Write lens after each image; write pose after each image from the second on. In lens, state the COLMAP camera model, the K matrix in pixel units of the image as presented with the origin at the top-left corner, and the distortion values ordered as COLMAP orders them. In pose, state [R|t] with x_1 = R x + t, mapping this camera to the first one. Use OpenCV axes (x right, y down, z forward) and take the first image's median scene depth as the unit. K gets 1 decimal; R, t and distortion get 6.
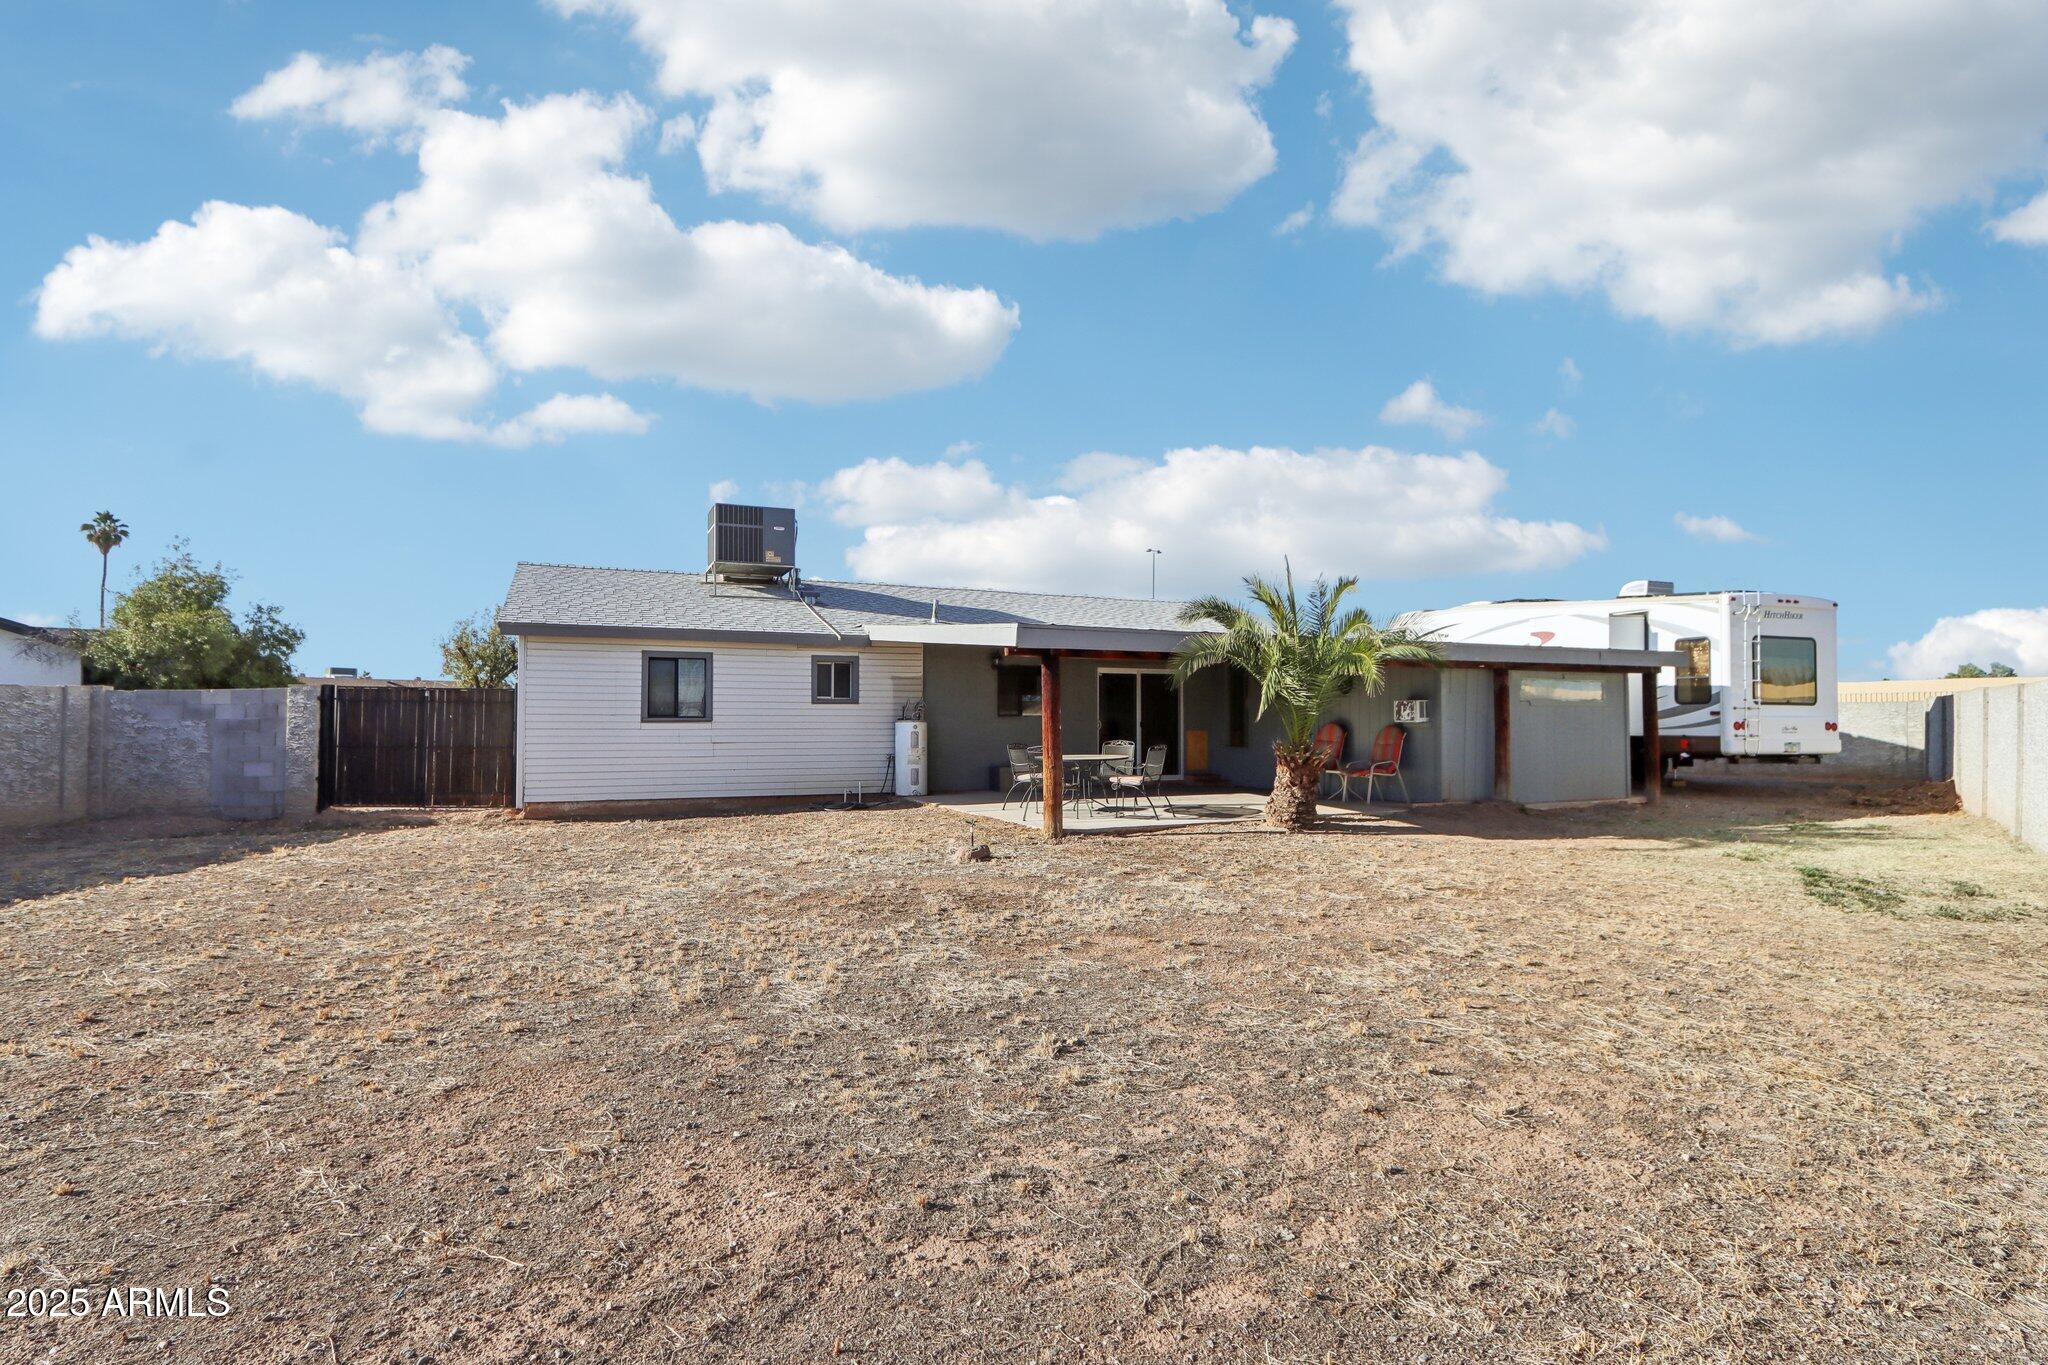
lens RADIAL K [[948.4, 0, 1027.7], [0, 948.4, 682.4], [0, 0, 1]] dist [-0.018038, -0.001119]
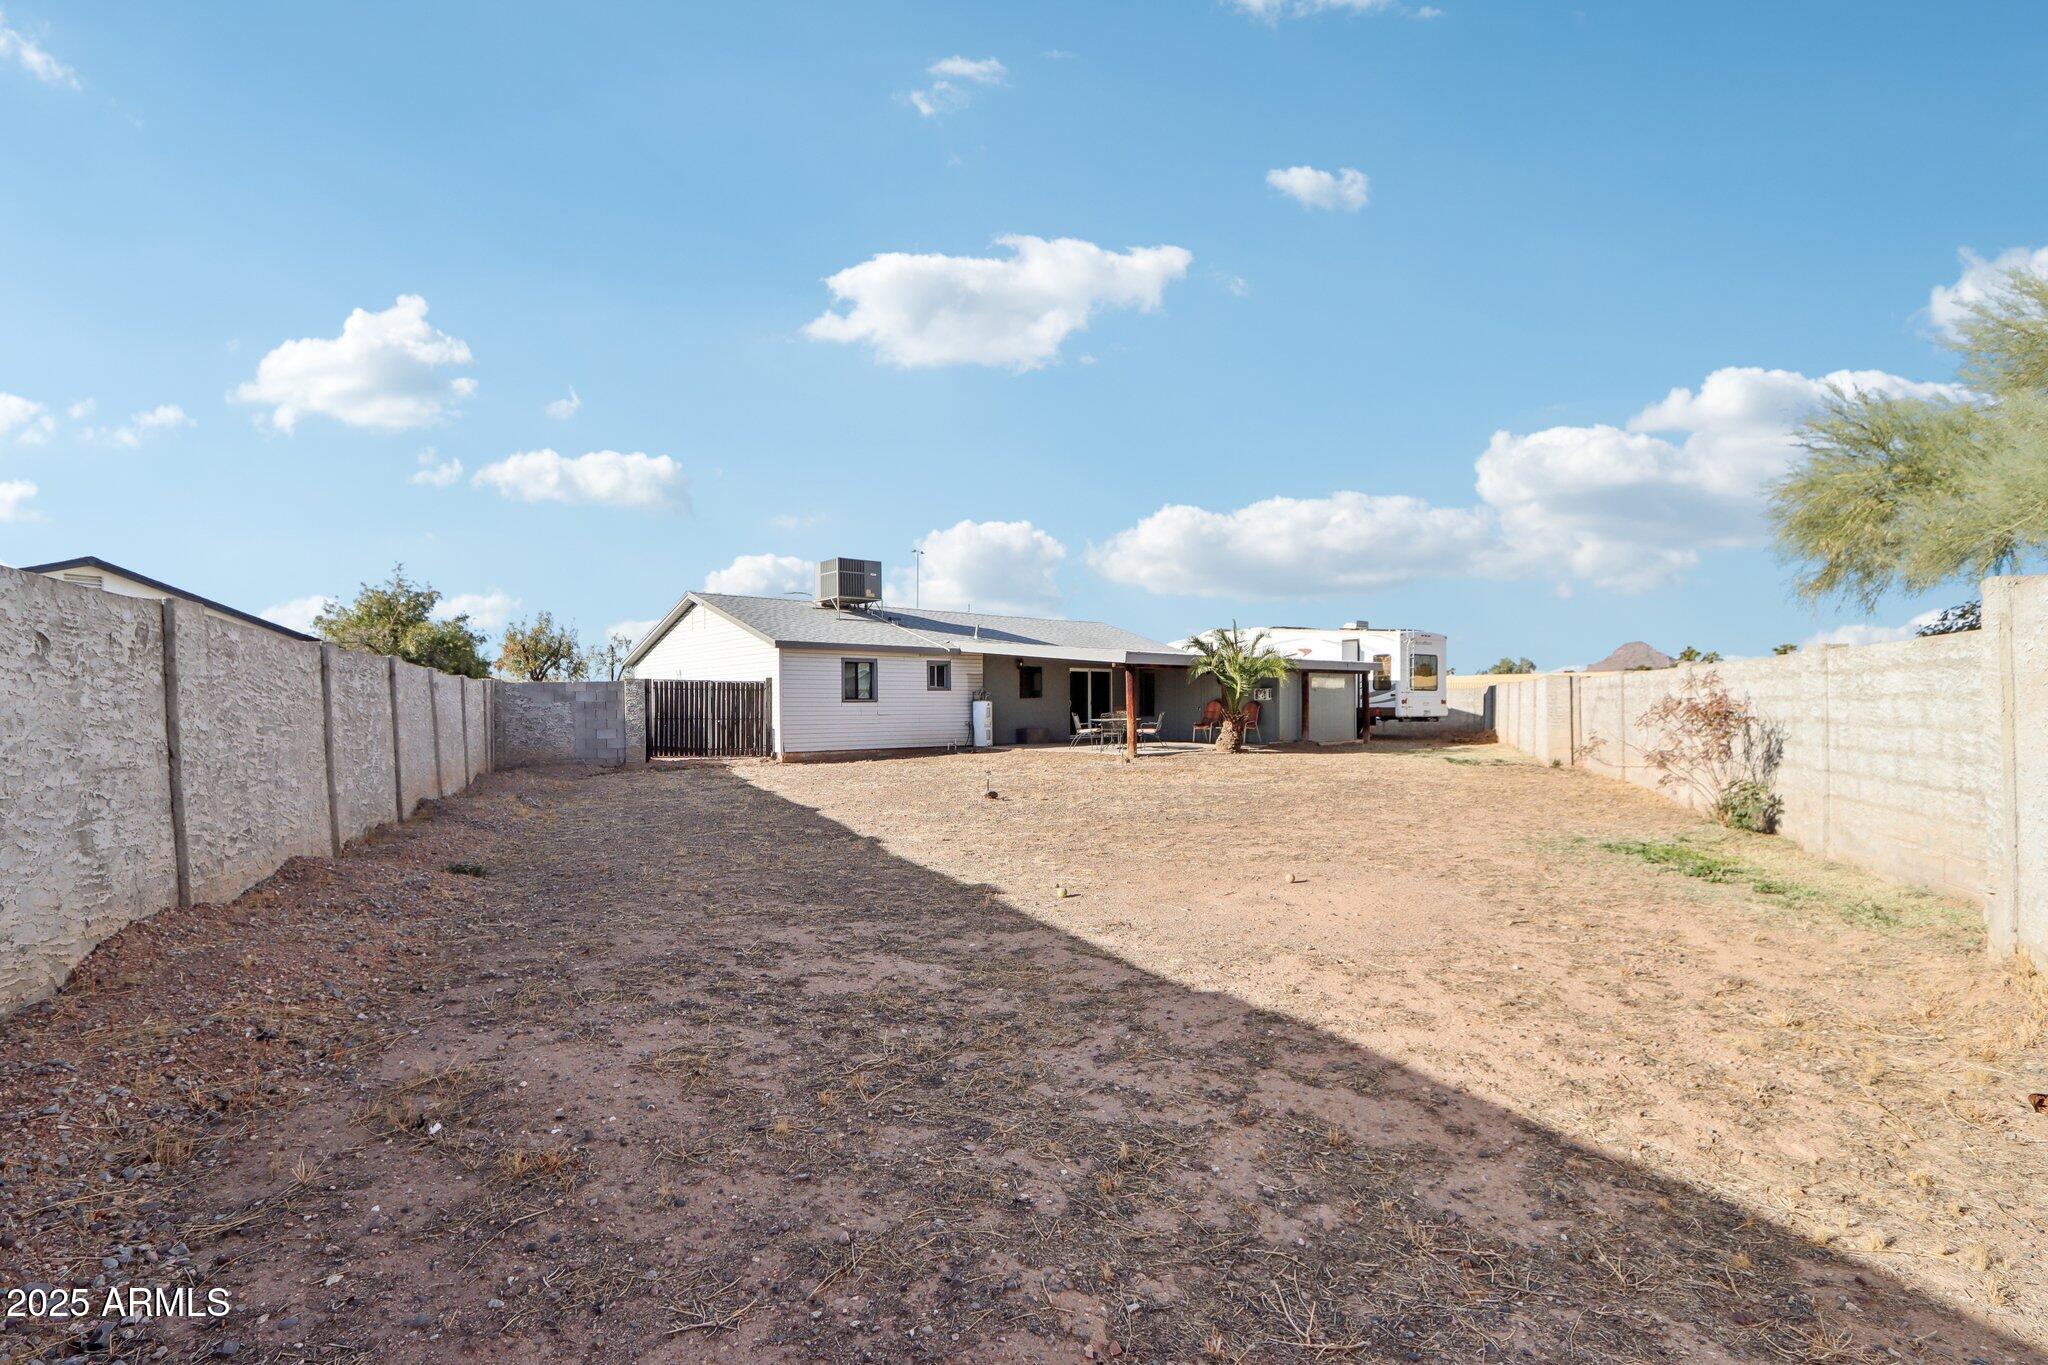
lens RADIAL K [[948.4, 0, 1020.2], [0, 948.4, 688.5], [0, 0, 1]] dist [-0.018038, -0.001119]
pose [[0.950942, -0.000096, 0.309370, -0.570170], [-0.006858, 0.999748, 0.021388, -0.016232], [-0.309294, -0.022461, 0.950701, -0.577424]]
